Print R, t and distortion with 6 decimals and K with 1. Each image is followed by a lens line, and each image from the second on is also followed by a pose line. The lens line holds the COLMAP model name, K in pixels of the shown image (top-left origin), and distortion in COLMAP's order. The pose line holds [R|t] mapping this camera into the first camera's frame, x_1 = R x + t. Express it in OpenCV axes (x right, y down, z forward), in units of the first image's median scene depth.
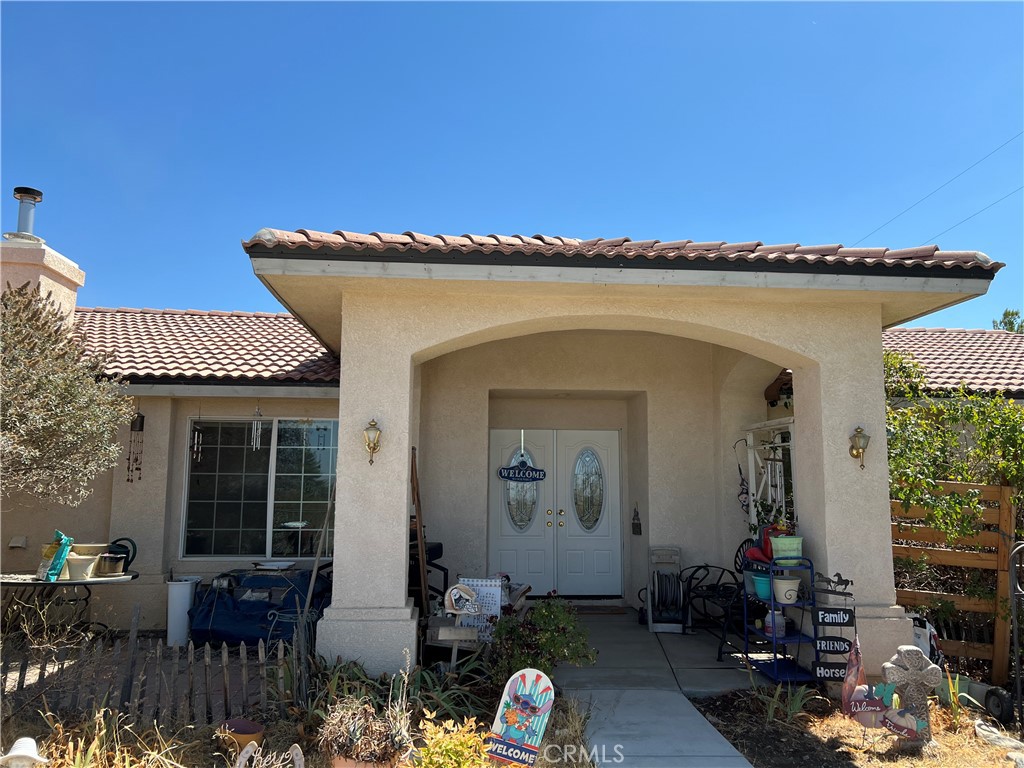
lens RADIAL K [[759.3, 0, 509.4], [0, 759.3, 380.1], [0, 0, 1]] dist [0.014520, -0.000805]
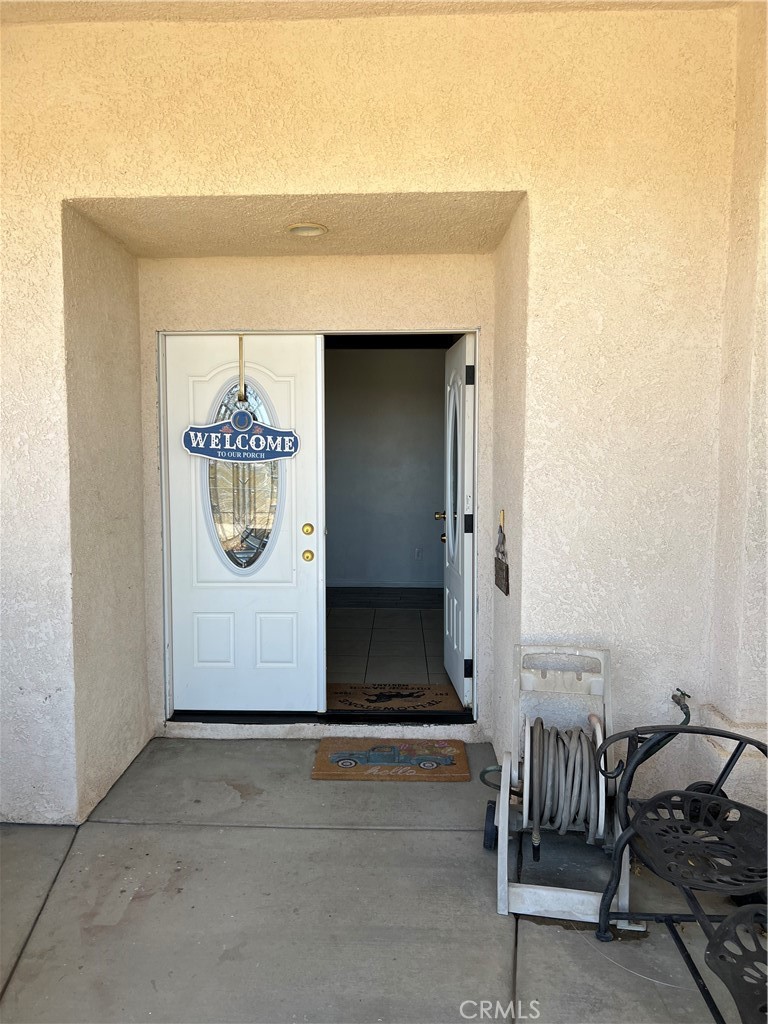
lens RADIAL K [[759.3, 0, 380.4], [0, 759.3, 516.9], [0, 0, 1]] dist [0.014520, -0.000805]
pose [[0.995148, -0.002222, -0.098362, 0.149057], [0.024036, 0.974944, 0.221148, 0.078718], [0.095406, -0.222439, 0.970267, 0.637961]]
